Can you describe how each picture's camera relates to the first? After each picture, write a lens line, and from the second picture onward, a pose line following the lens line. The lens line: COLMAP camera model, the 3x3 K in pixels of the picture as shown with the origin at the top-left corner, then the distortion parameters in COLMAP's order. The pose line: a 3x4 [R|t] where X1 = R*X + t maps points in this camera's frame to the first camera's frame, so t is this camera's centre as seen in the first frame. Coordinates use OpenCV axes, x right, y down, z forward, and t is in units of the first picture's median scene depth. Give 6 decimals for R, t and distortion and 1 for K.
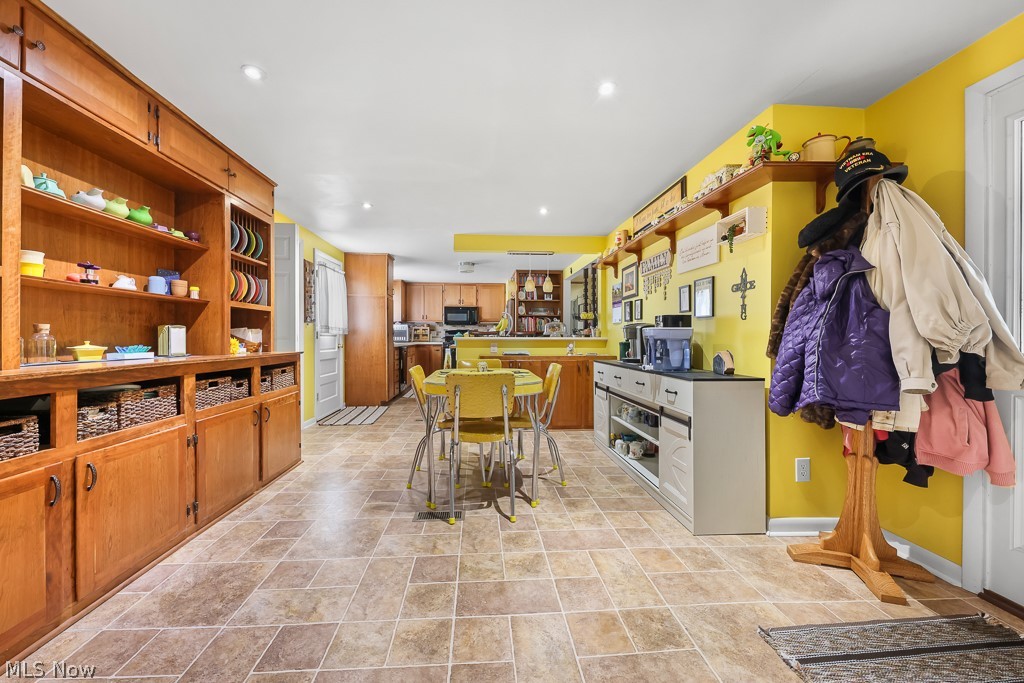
lens RADIAL K [[409.9, 0, 513.6], [0, 409.9, 337.2], [0, 0, 1]] dist [-0.001354, -0.000631]
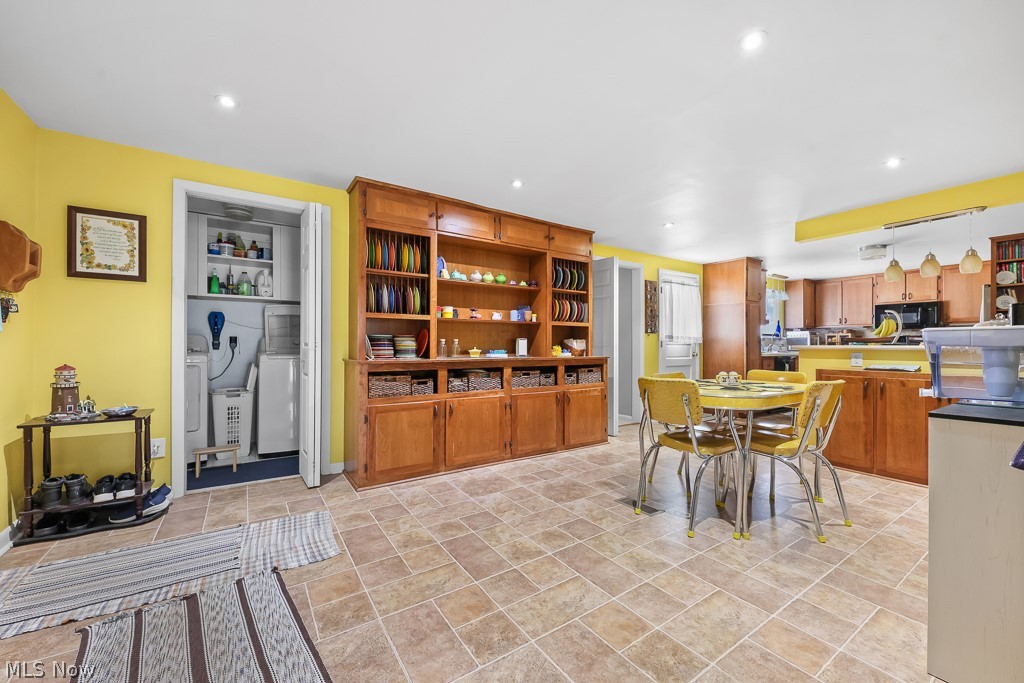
lens RADIAL K [[398.5, 0, 492.7], [0, 398.5, 343.9], [0, 0, 1]] dist [0.019919, -0.012725]
pose [[0.463379, -0.003407, -0.886154, 0.539347], [-0.001378, 0.999989, -0.004565, 0.001526], [0.886159, 0.003337, 0.463369, 0.128596]]
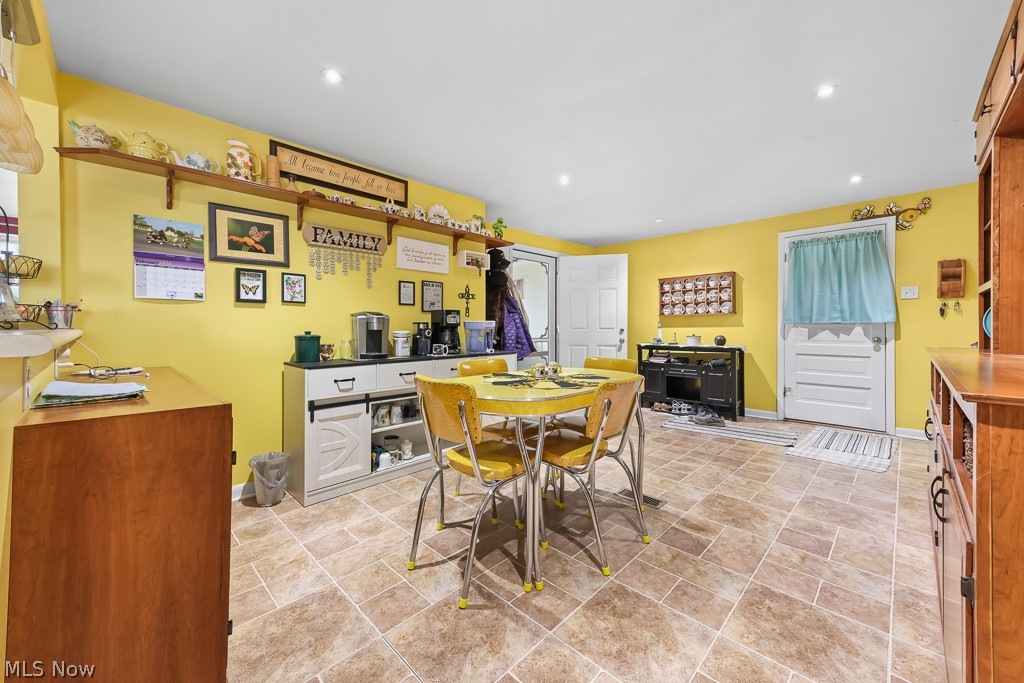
lens RADIAL K [[403.3, 0, 501.6], [0, 403.3, 329.8], [0, 0, 1]] dist [0.001045, -0.003619]
pose [[-0.654460, -0.004665, 0.756082, -0.652392], [0.001460, 0.999971, 0.007434, -0.002628], [-0.756095, 0.005969, -0.654435, 1.739626]]
